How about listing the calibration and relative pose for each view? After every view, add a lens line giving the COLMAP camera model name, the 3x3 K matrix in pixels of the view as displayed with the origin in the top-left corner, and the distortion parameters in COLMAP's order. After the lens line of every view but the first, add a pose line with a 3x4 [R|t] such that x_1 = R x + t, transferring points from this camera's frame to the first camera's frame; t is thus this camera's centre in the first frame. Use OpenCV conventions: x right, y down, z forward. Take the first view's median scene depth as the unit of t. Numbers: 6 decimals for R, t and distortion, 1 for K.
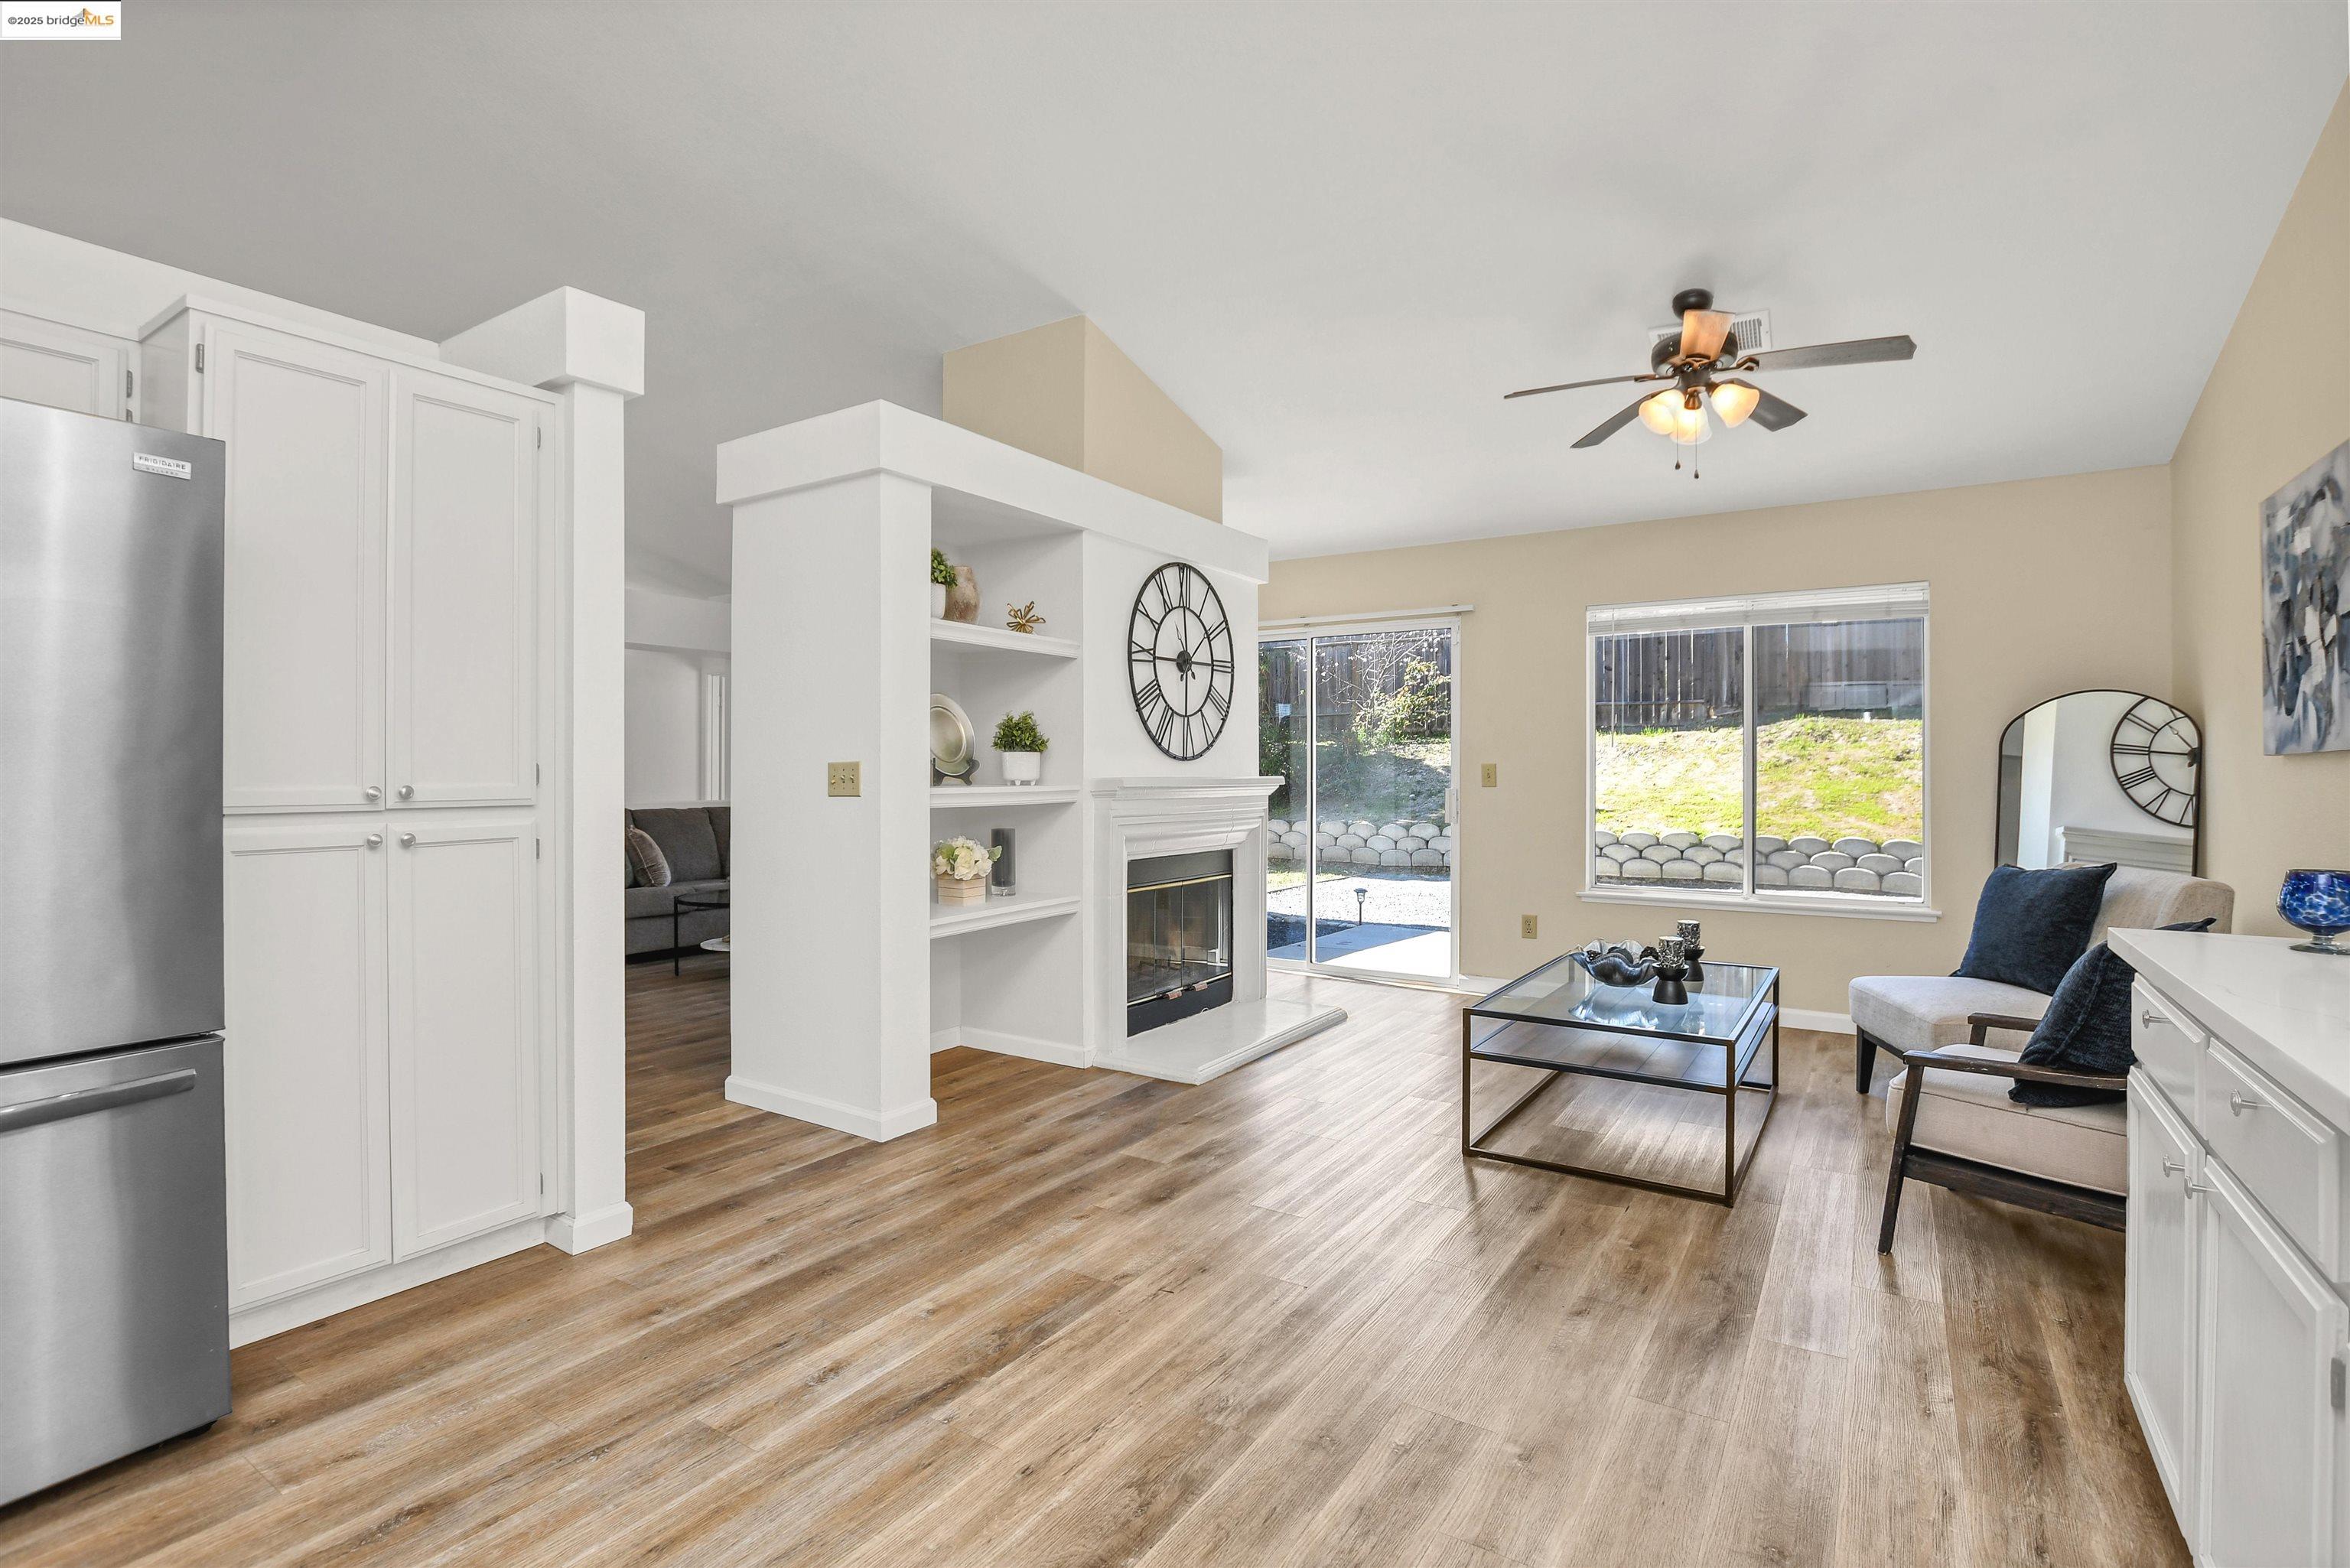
lens RADIAL K [[1194.4, 0, 1094.9], [0, 1194.4, 767.5], [0, 0, 1]] dist [-0.033522, 0.000789]
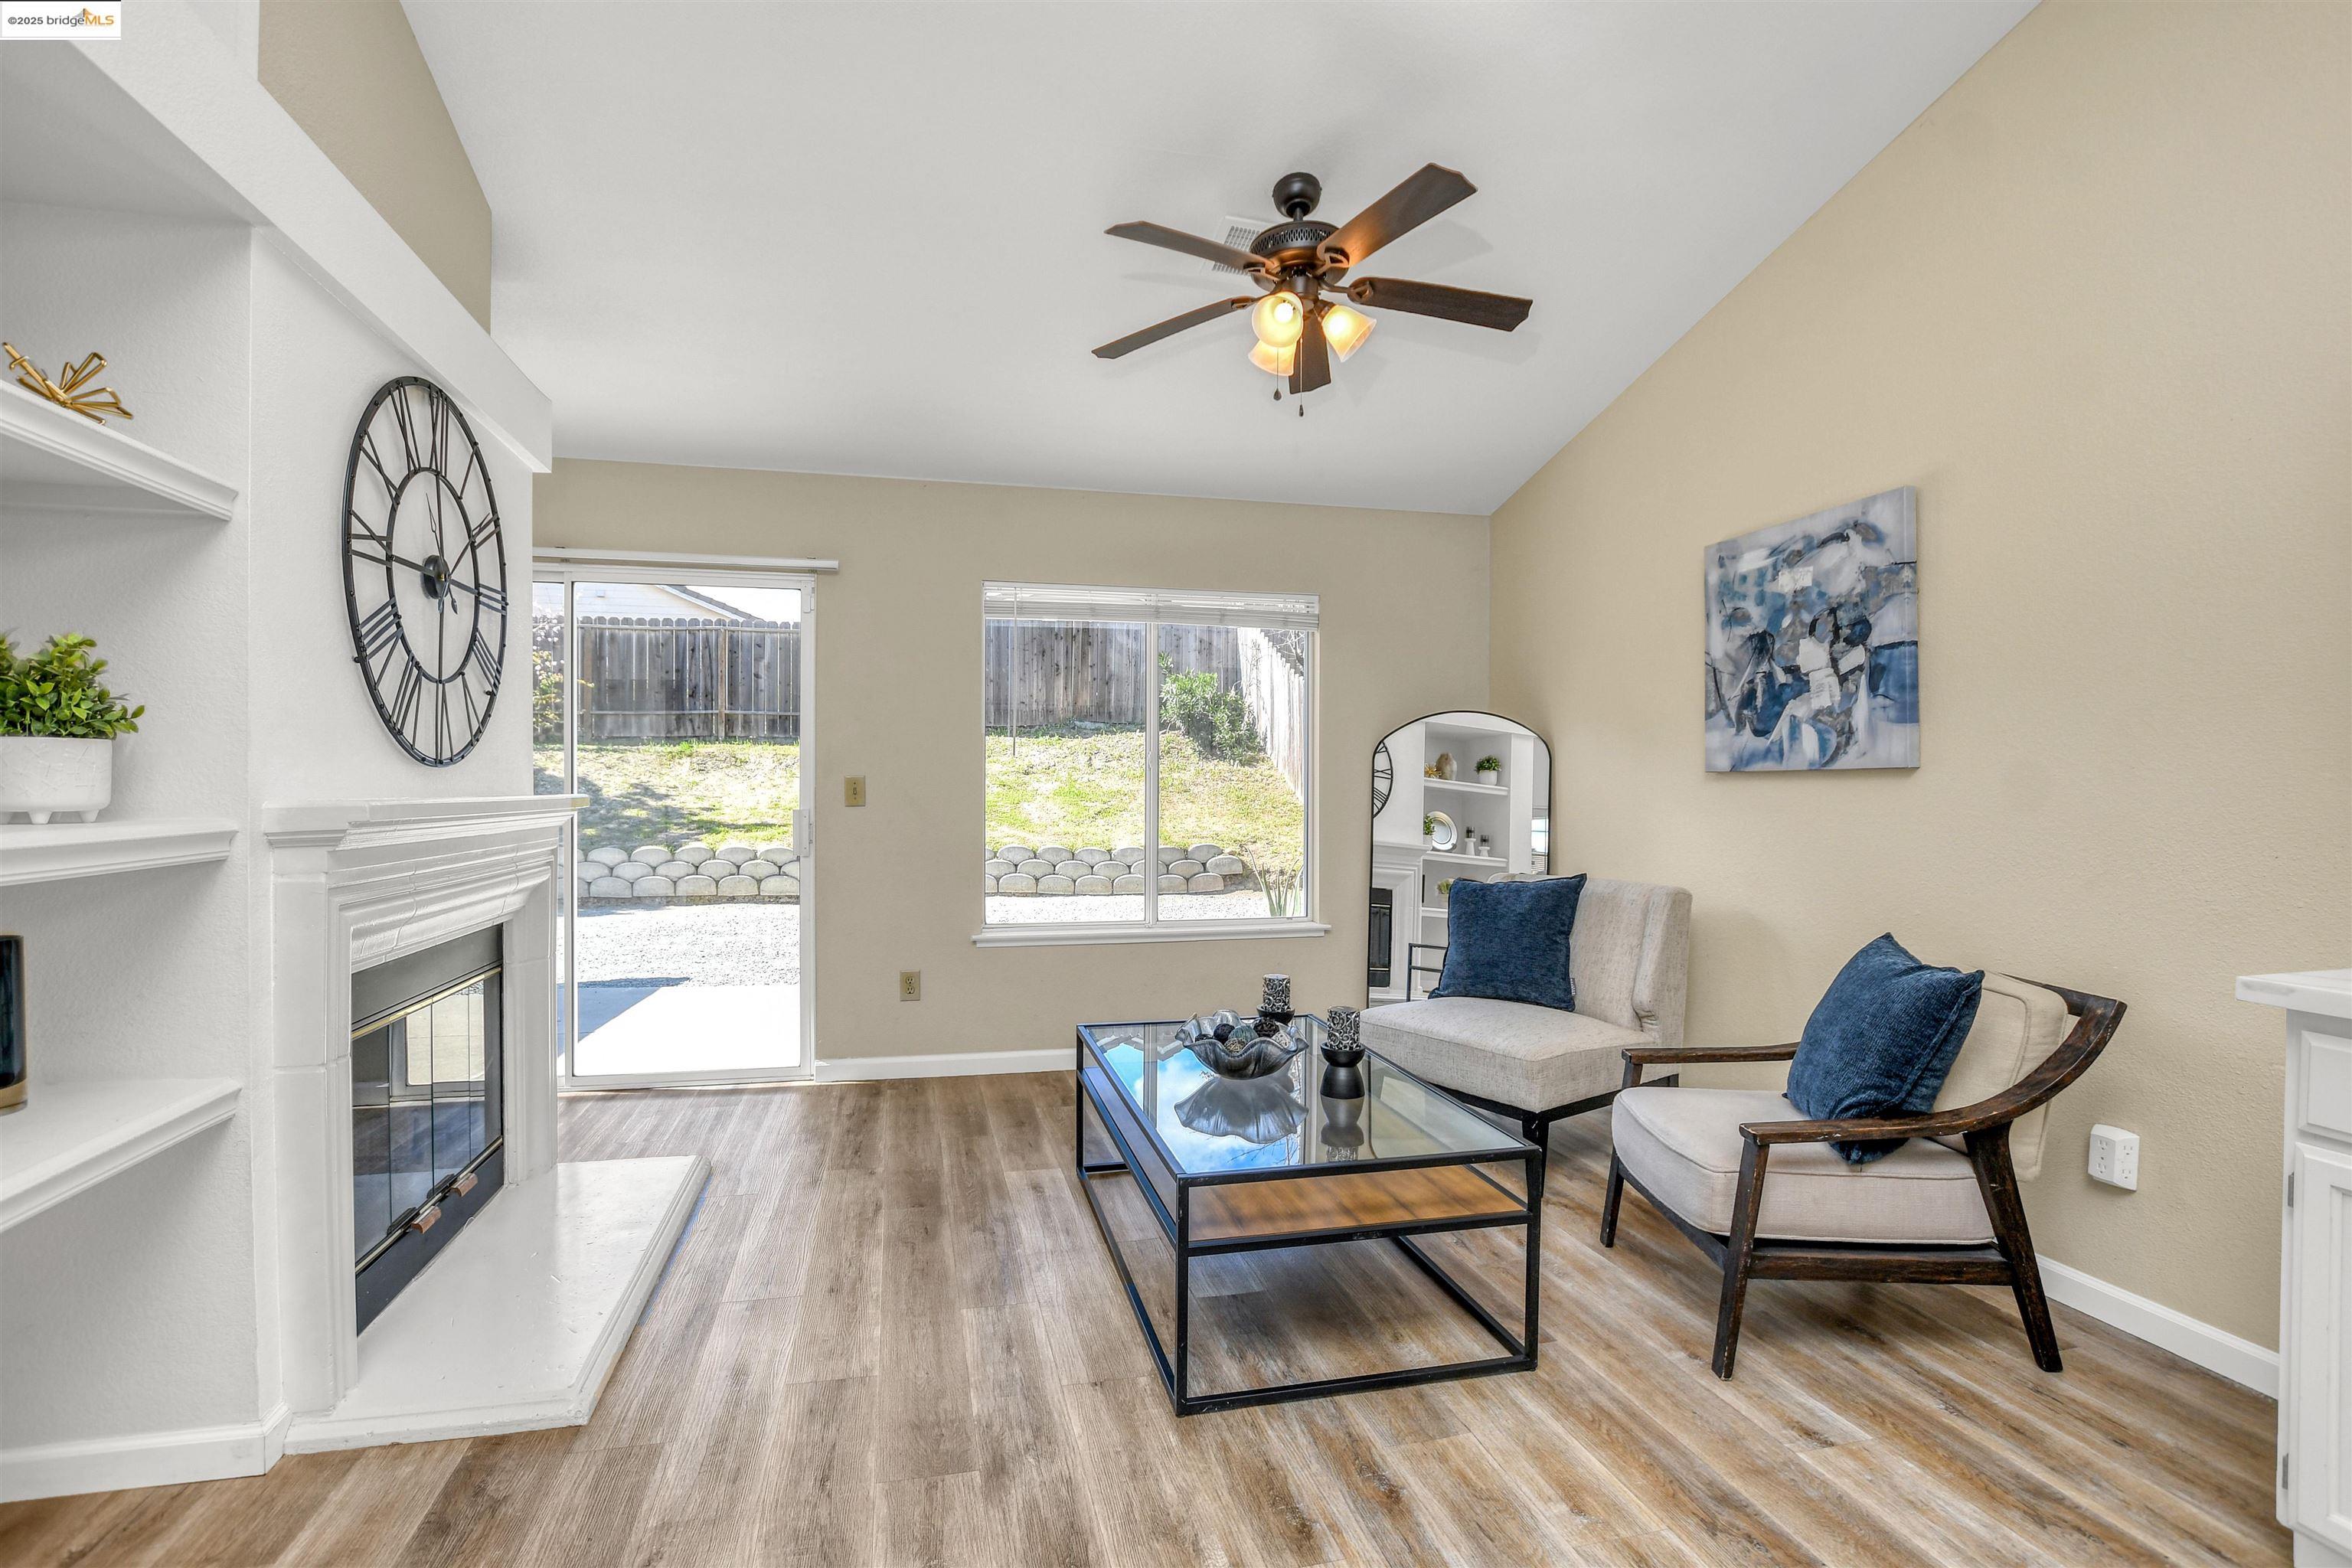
lens RADIAL K [[1125.0, 0, 1176.0], [0, 1125.0, 784.0], [0, 0, 1]] dist [0.001060, 0.000233]
pose [[0.647317, 0.000657, 0.762221, -0.103196], [-0.004260, 0.999987, 0.002756, -0.000688], [-0.762209, -0.005032, 0.647311, 0.491531]]
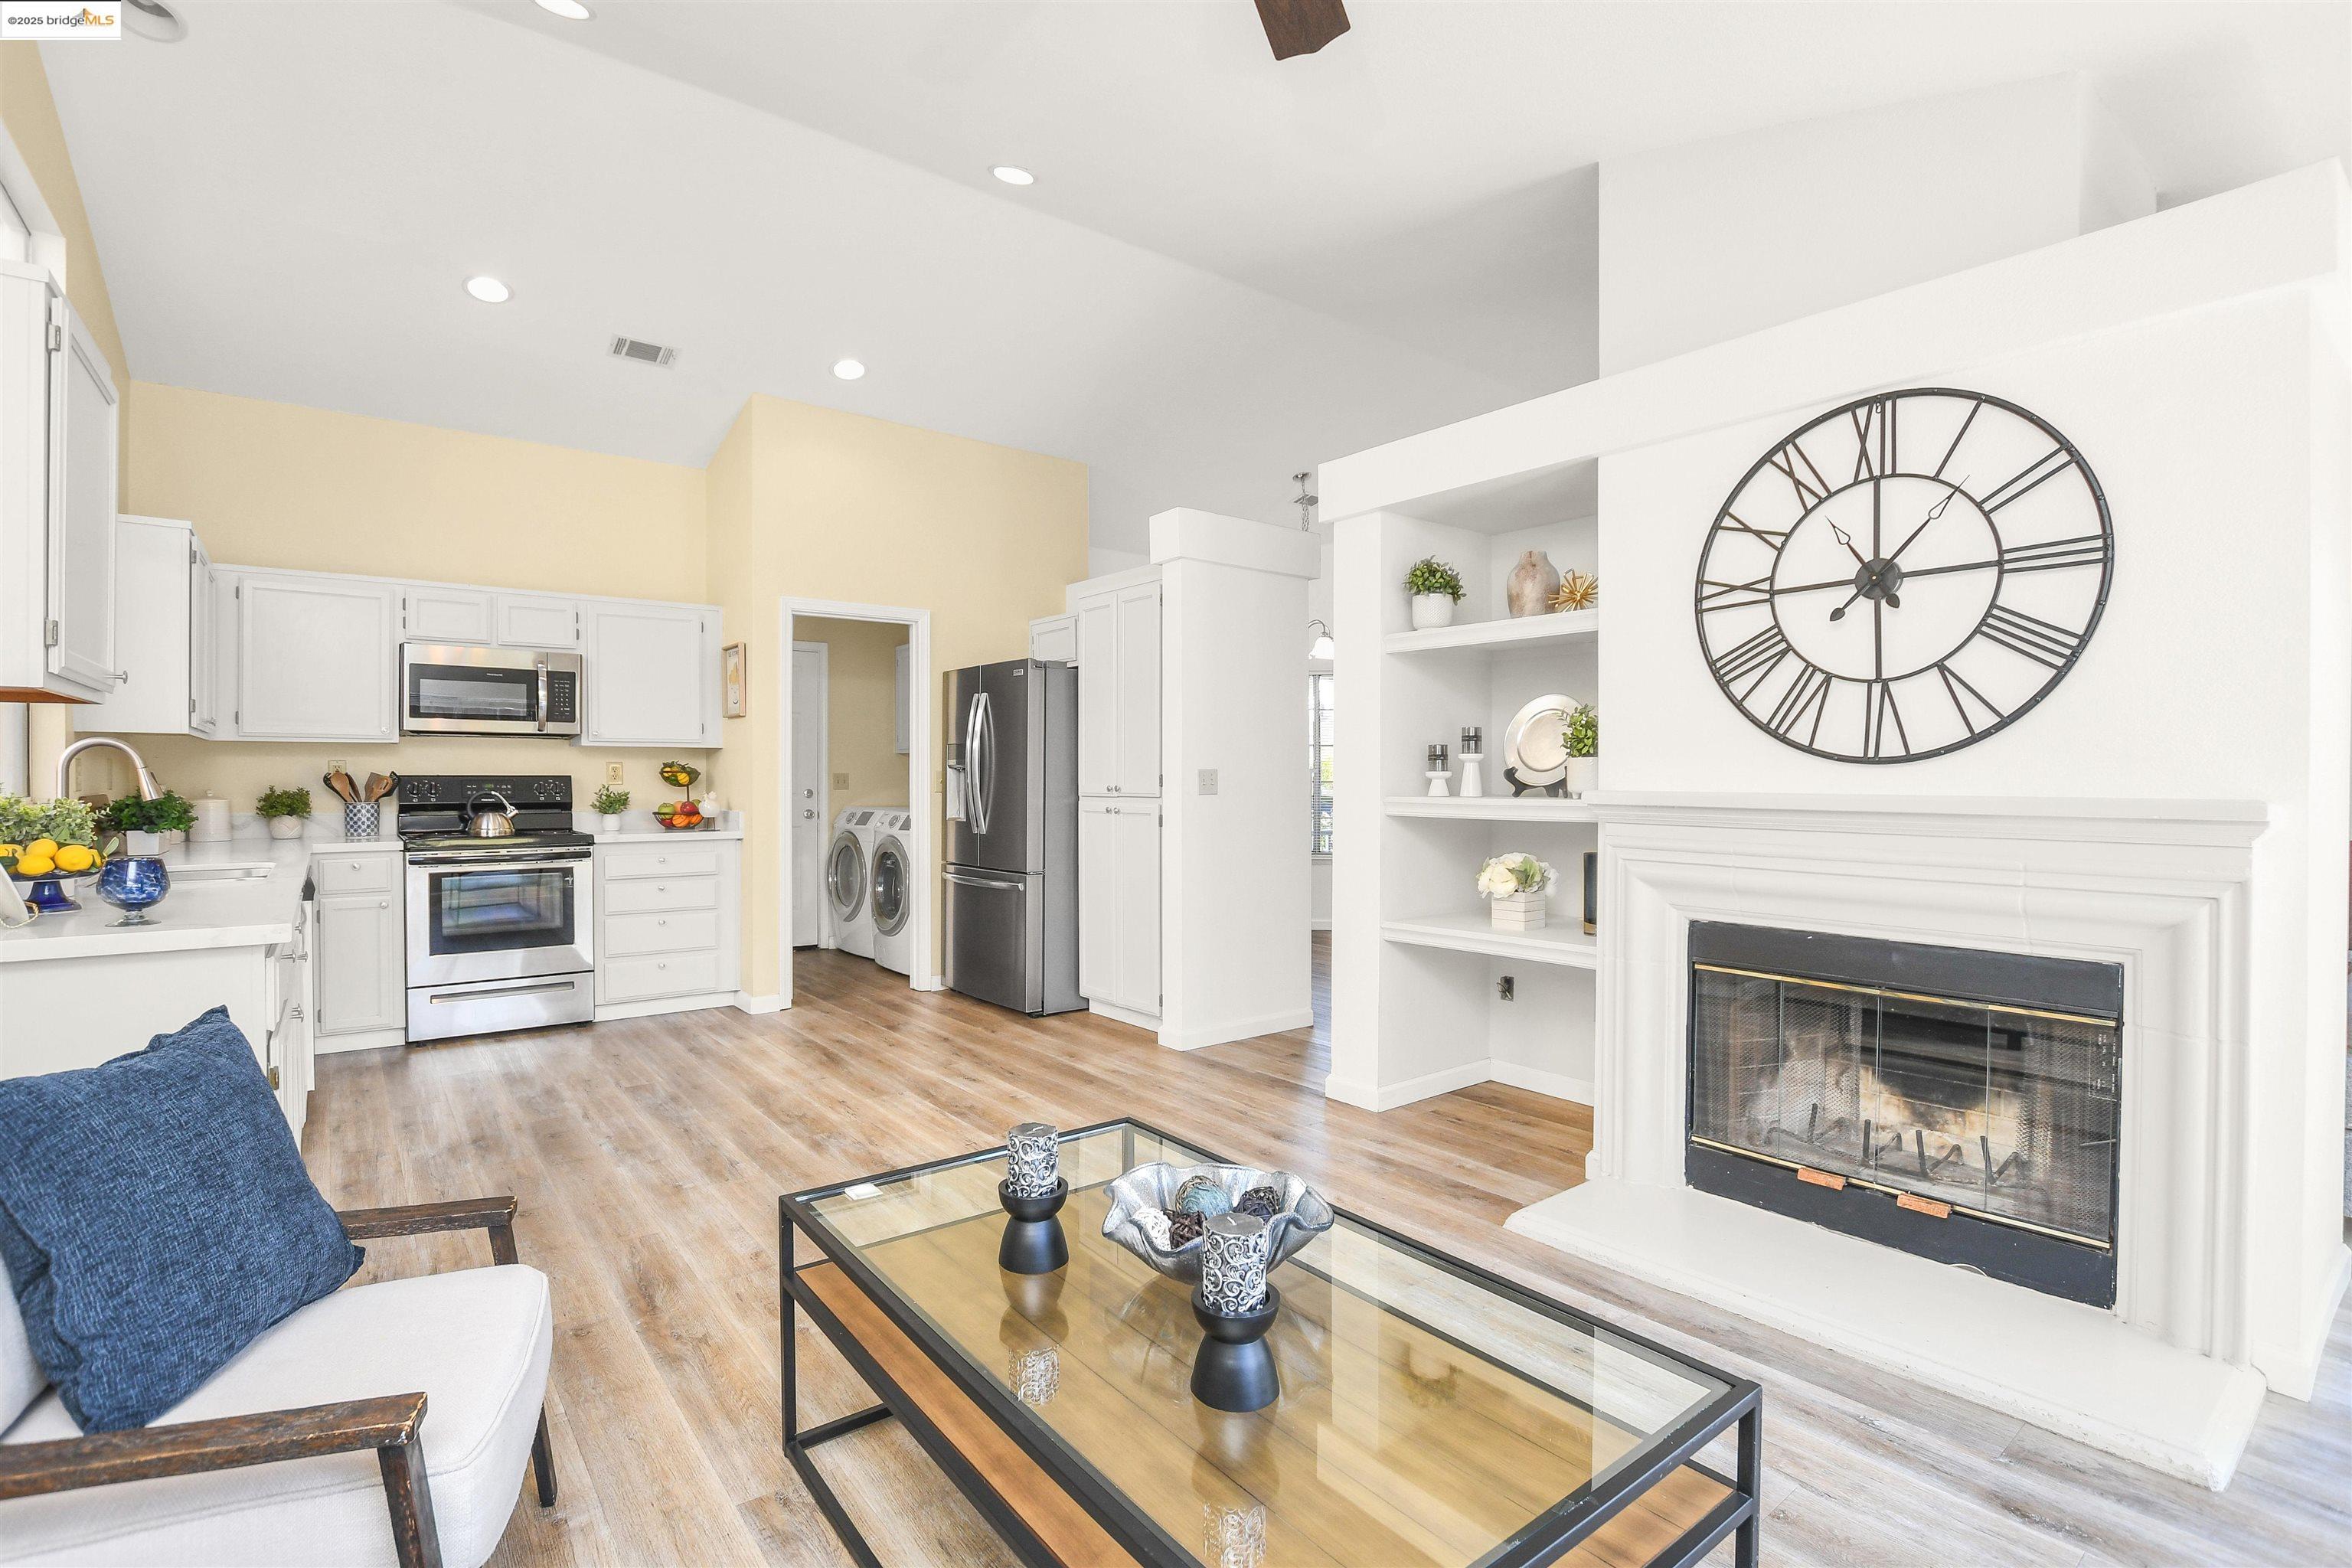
lens RADIAL K [[1055.3, 0, 1131.1], [0, 1055.3, 784.0], [0, 0, 1]] dist [-0.016415, 0.000358]
pose [[-0.324787, 0.009349, -0.945741, 0.708554], [-0.000104, 0.999951, 0.009920, -0.002075], [0.945787, 0.003321, -0.324770, 0.948068]]
